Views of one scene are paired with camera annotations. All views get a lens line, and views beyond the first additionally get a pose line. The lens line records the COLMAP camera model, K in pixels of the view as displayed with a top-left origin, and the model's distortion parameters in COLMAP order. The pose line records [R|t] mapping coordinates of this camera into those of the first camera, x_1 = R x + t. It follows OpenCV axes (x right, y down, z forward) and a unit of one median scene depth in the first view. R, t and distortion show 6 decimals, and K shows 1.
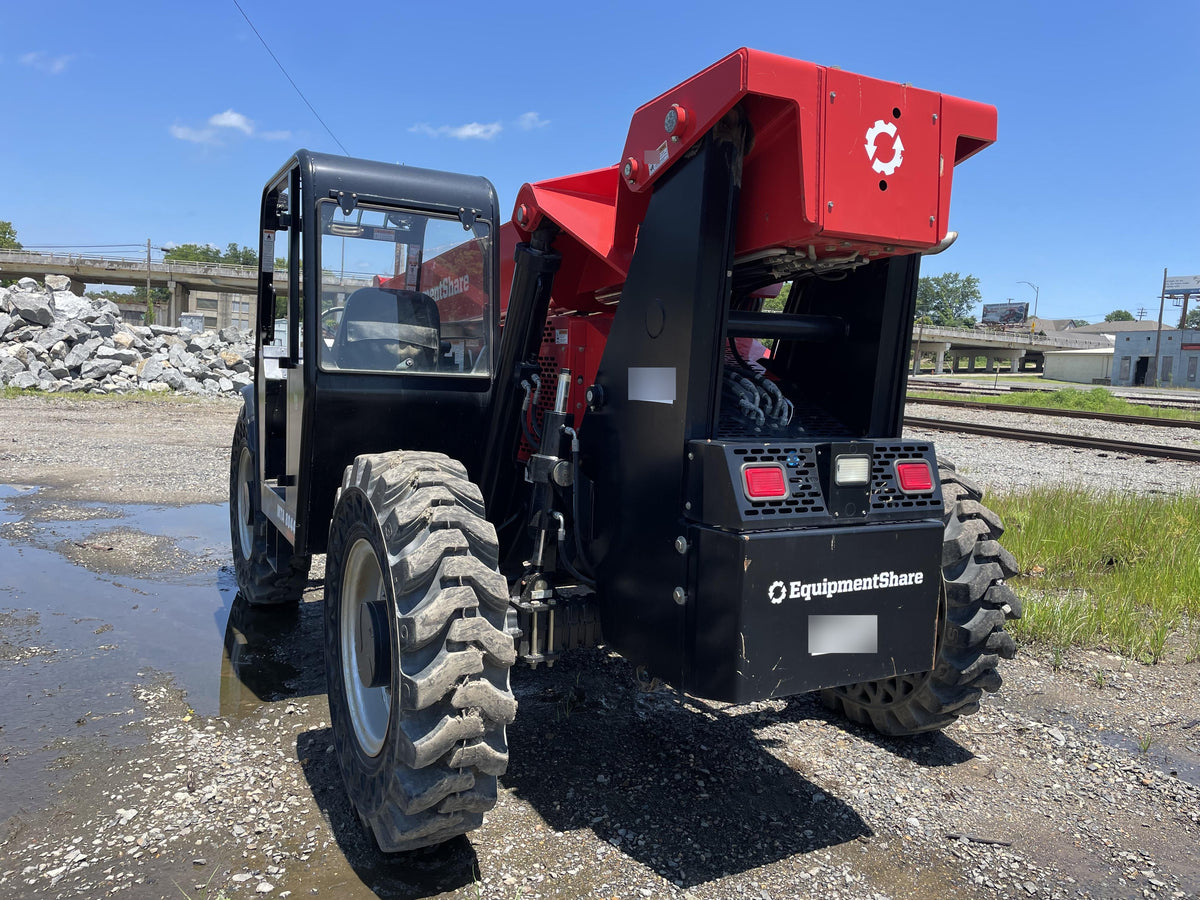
lens RADIAL K [[896.7, 0, 600.5], [0, 896.7, 433.6], [0, 0, 1]] dist [0.073764, -0.073266]
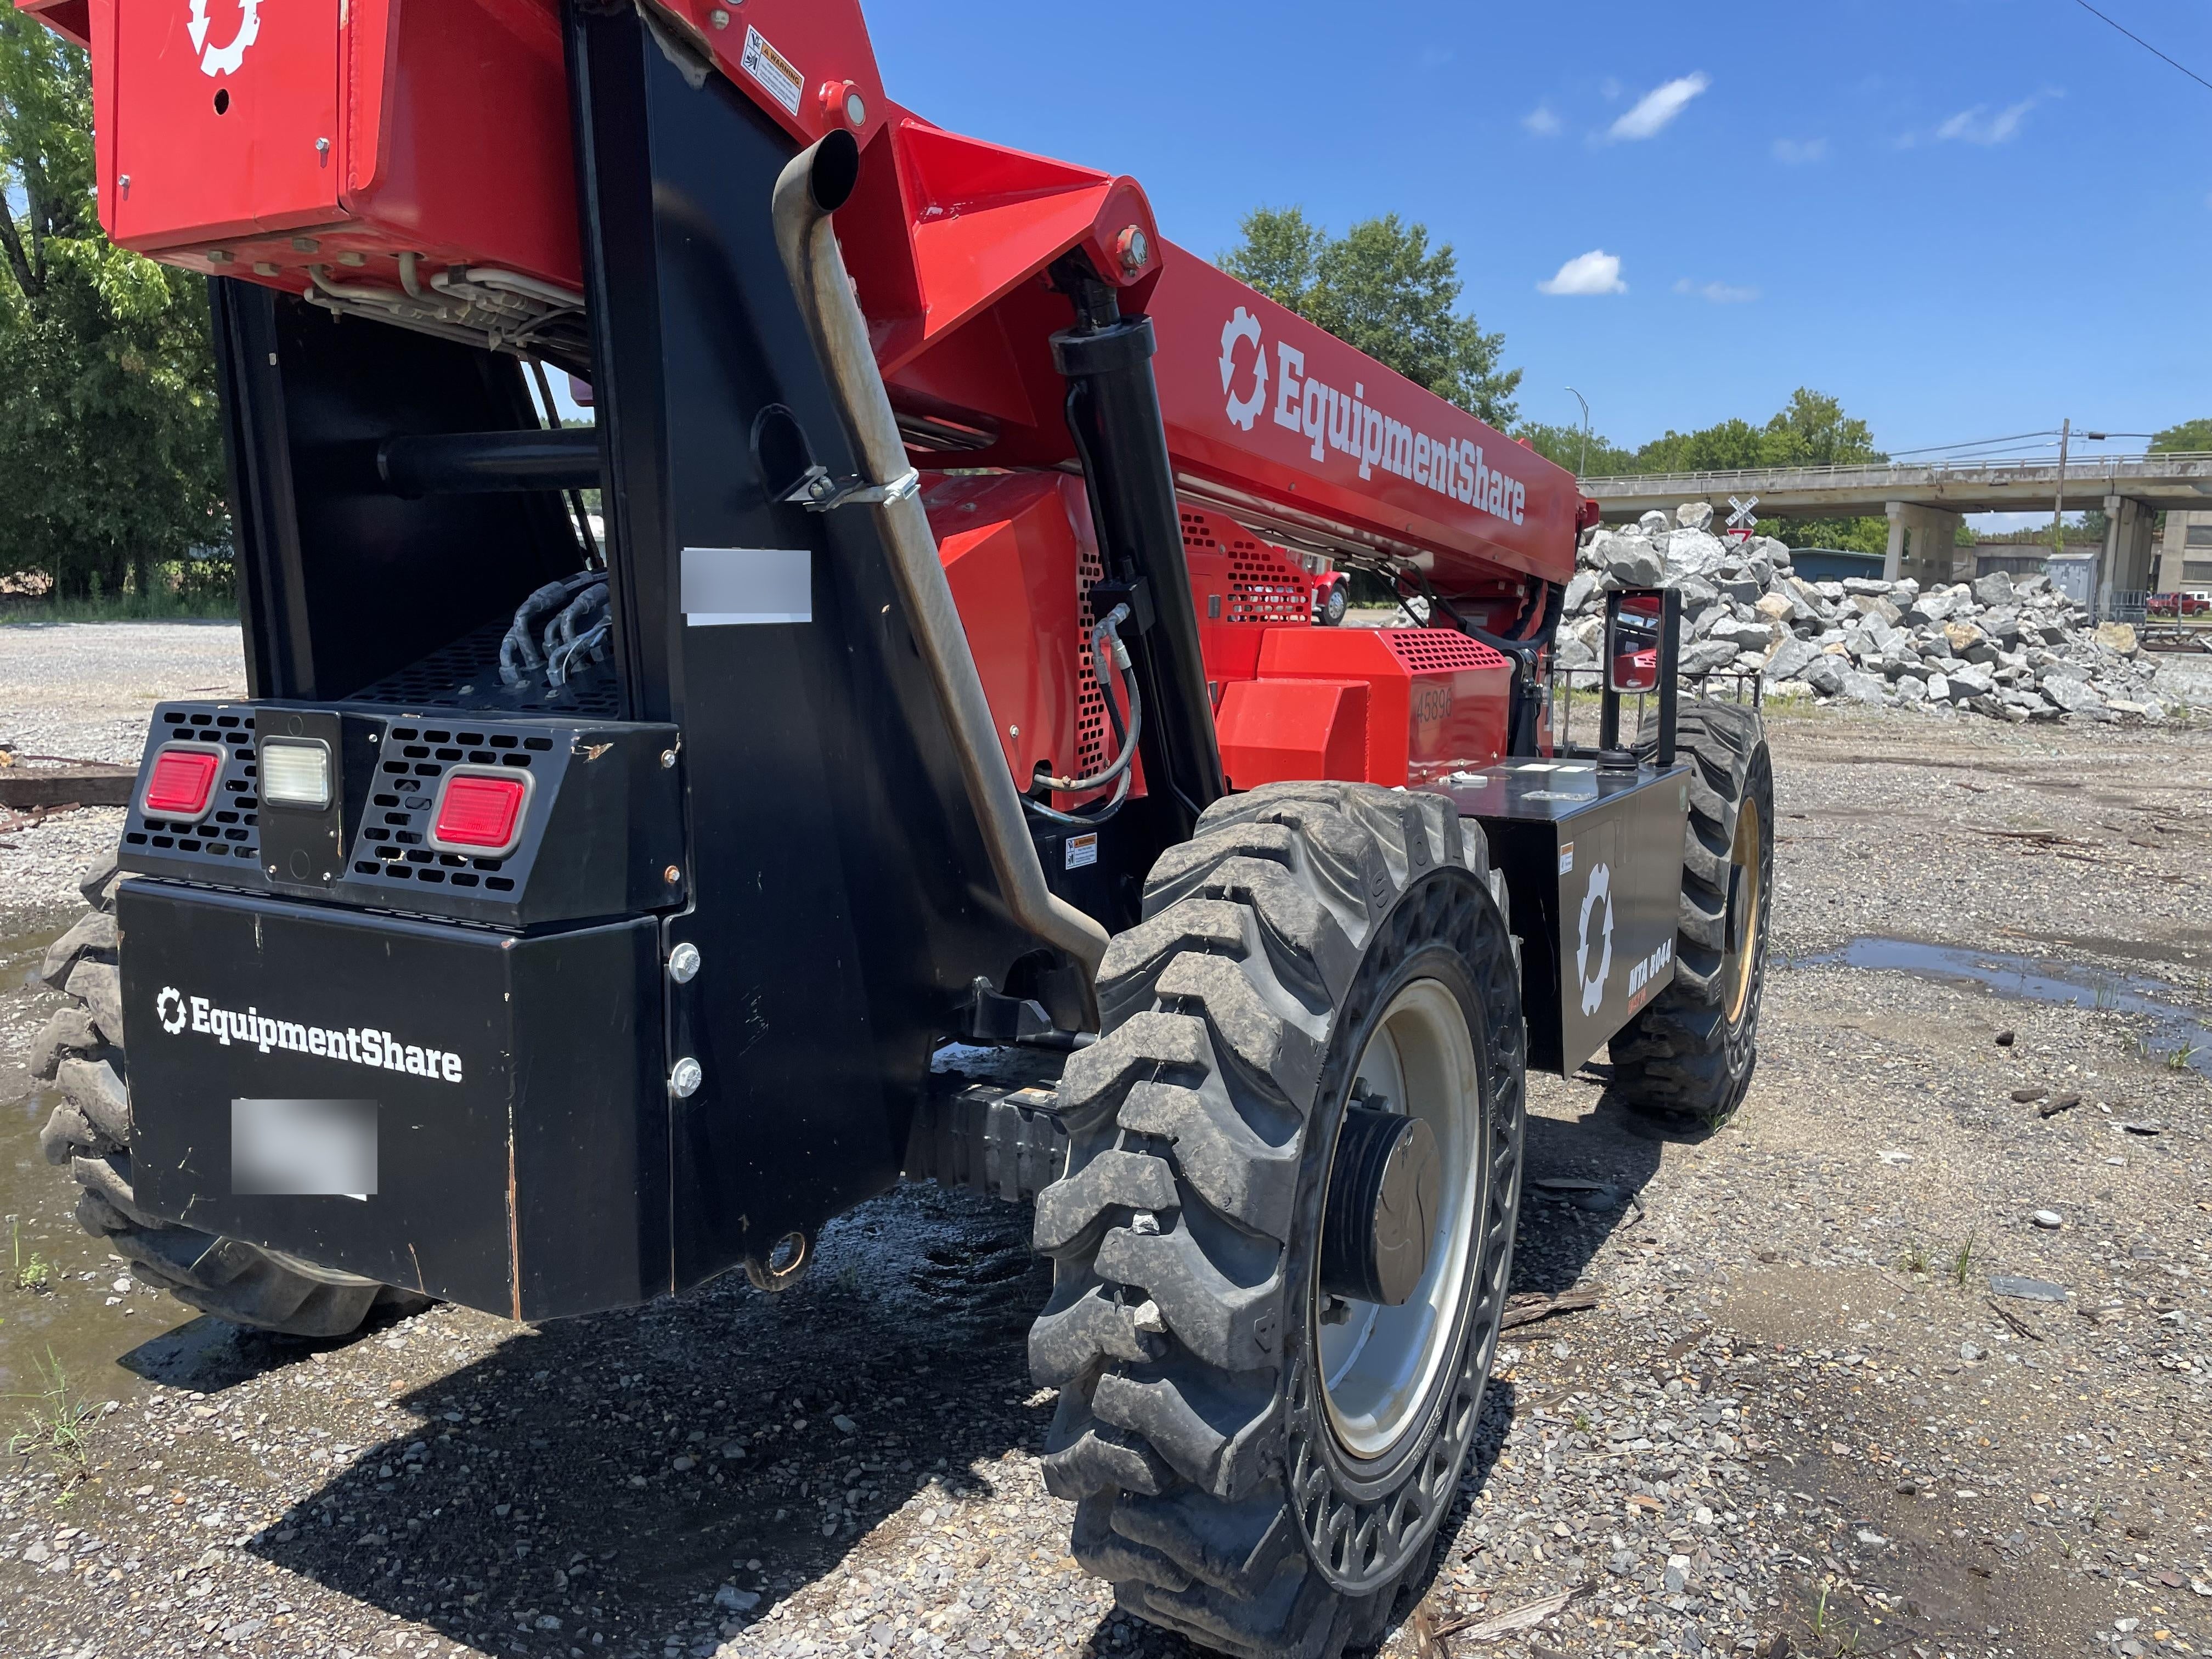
lens RADIAL K [[1653.0, 0, 1126.7], [0, 1653.0, 792.4], [0, 0, 1]] dist [0.073764, -0.073266]
pose [[0.557418, 0.063431, -0.827806, 1.105719], [-0.060843, 0.997517, 0.035465, -0.003566], [0.828000, 0.030597, 0.559893, 0.828251]]
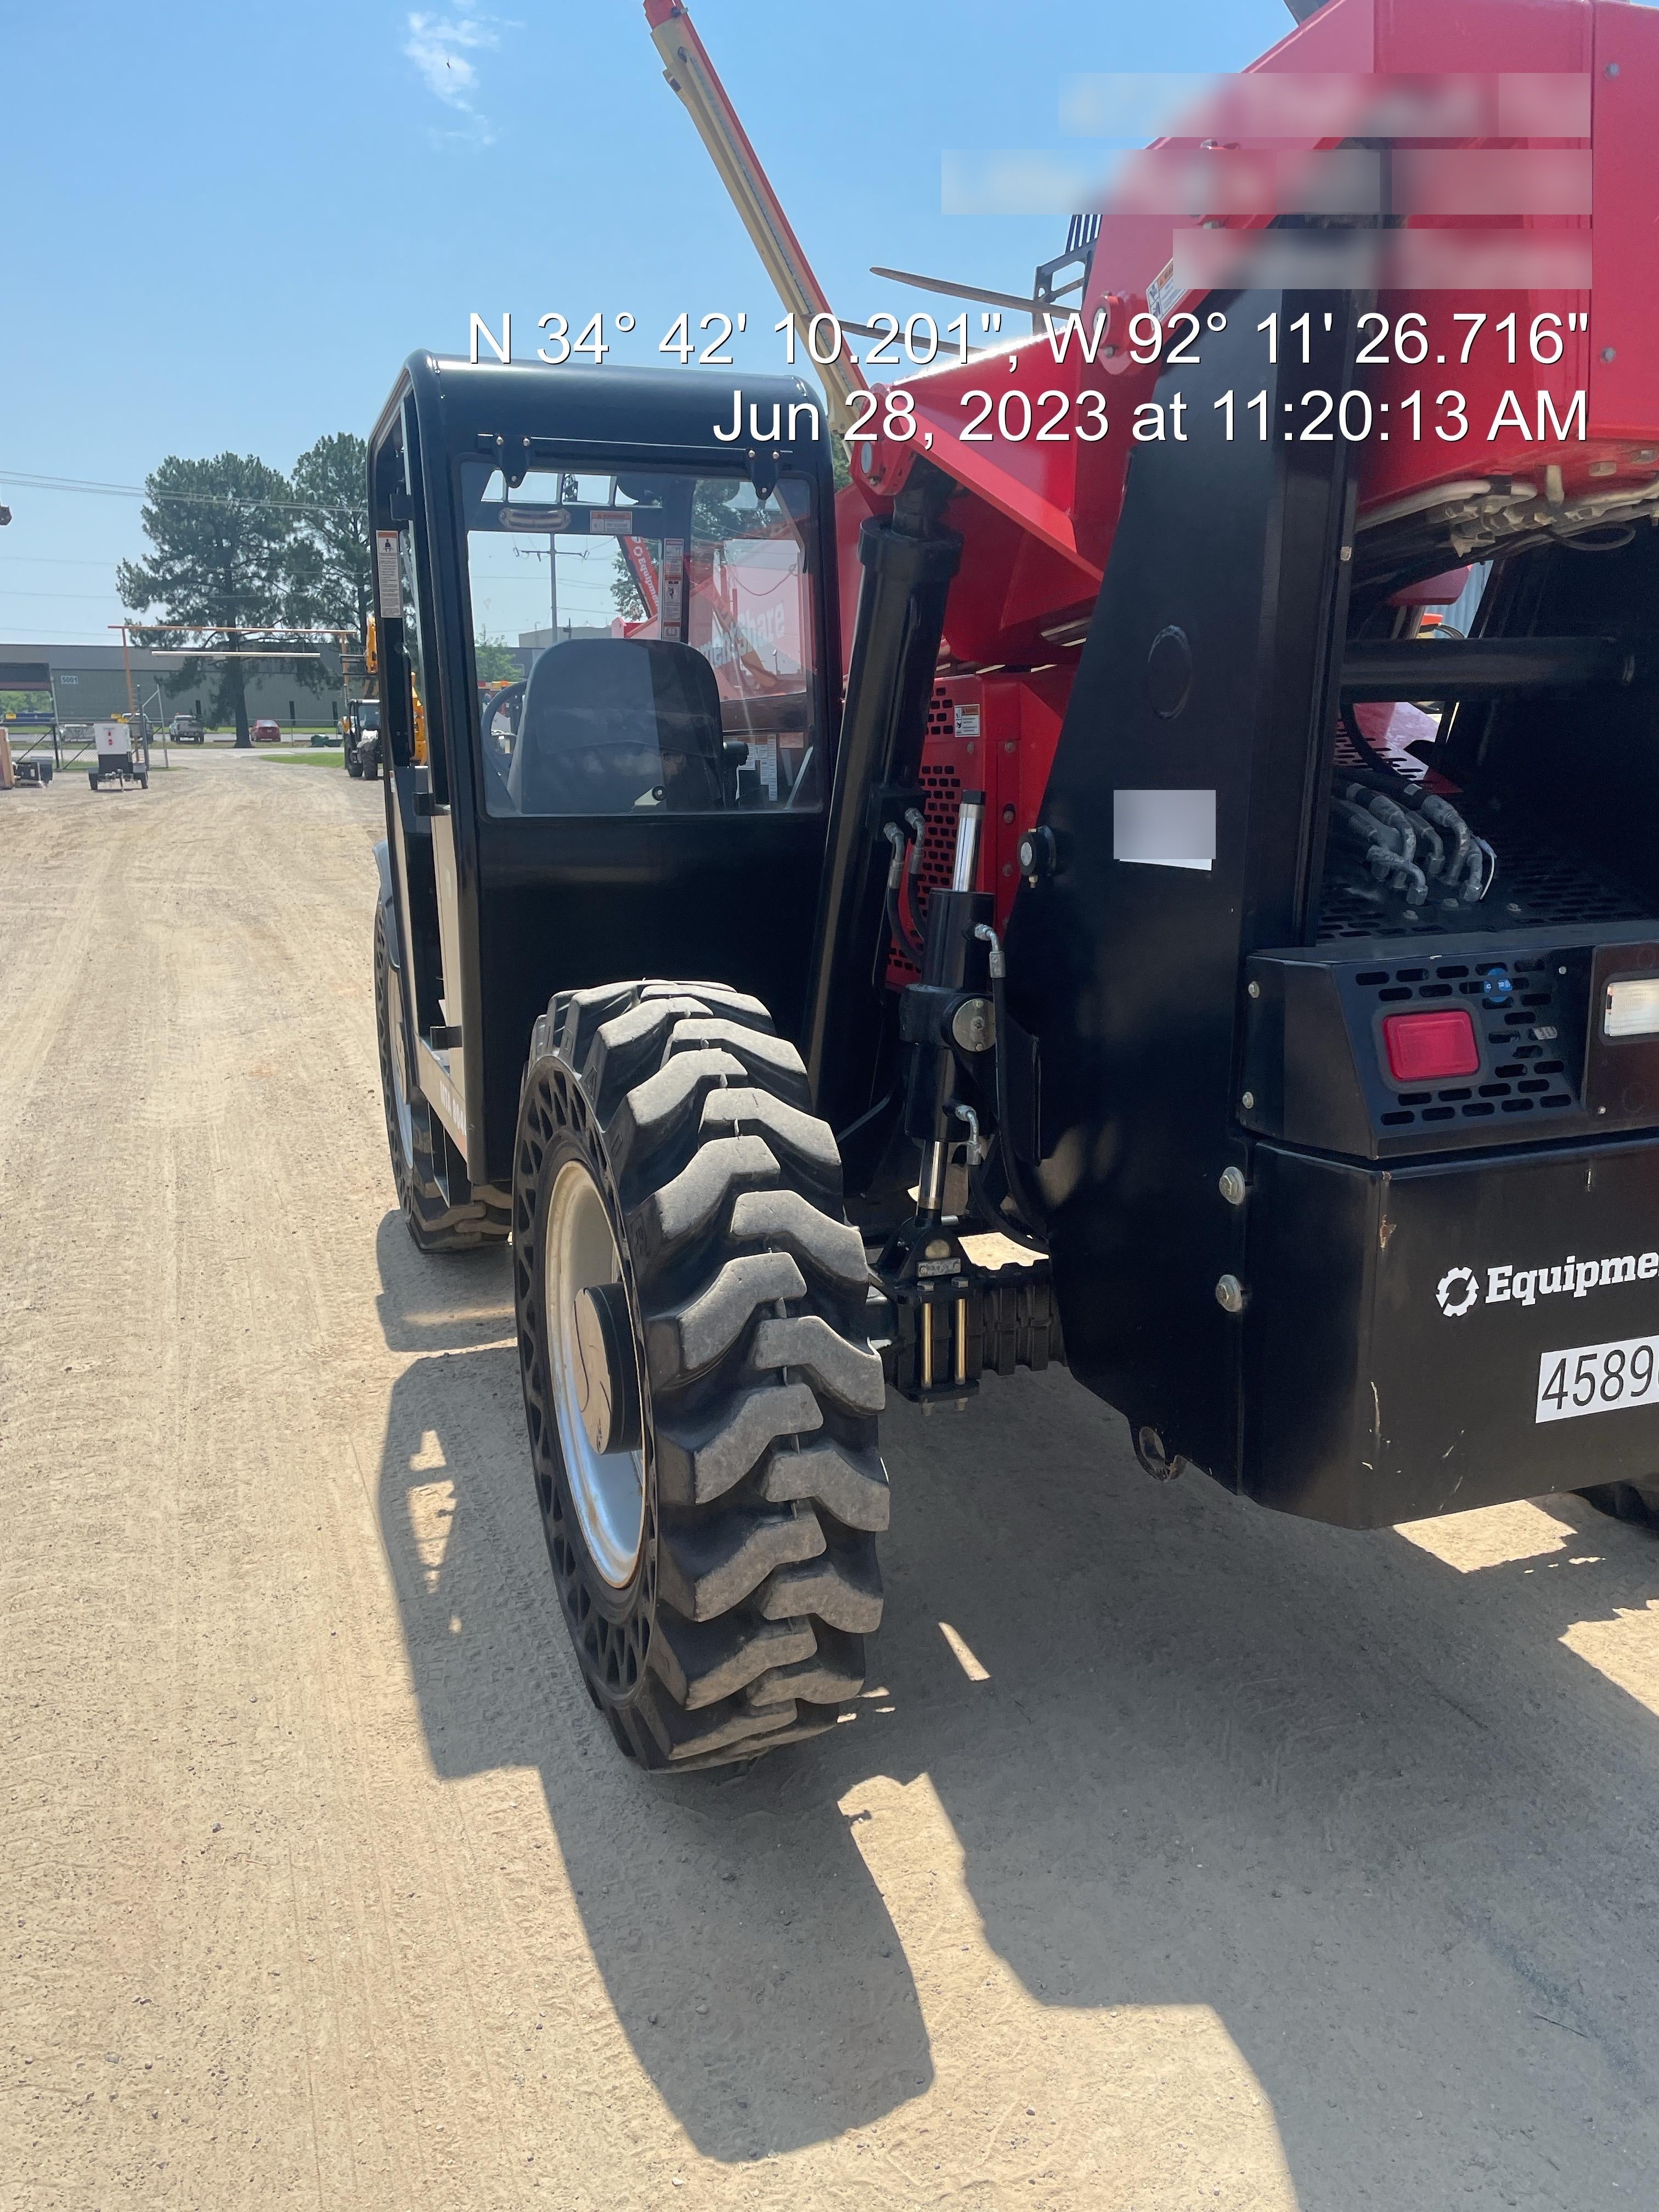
lens RADIAL K [[1653.0, 0, 817.6], [0, 1653.0, 1129.7], [0, 0, 1]] dist [0.073764, -0.073266]
pose [[0.987202, -0.022393, -0.157893, 0.014891], [0.045292, 0.988691, 0.142962, -0.031722], [0.152906, -0.148284, 0.977052, 0.143090]]
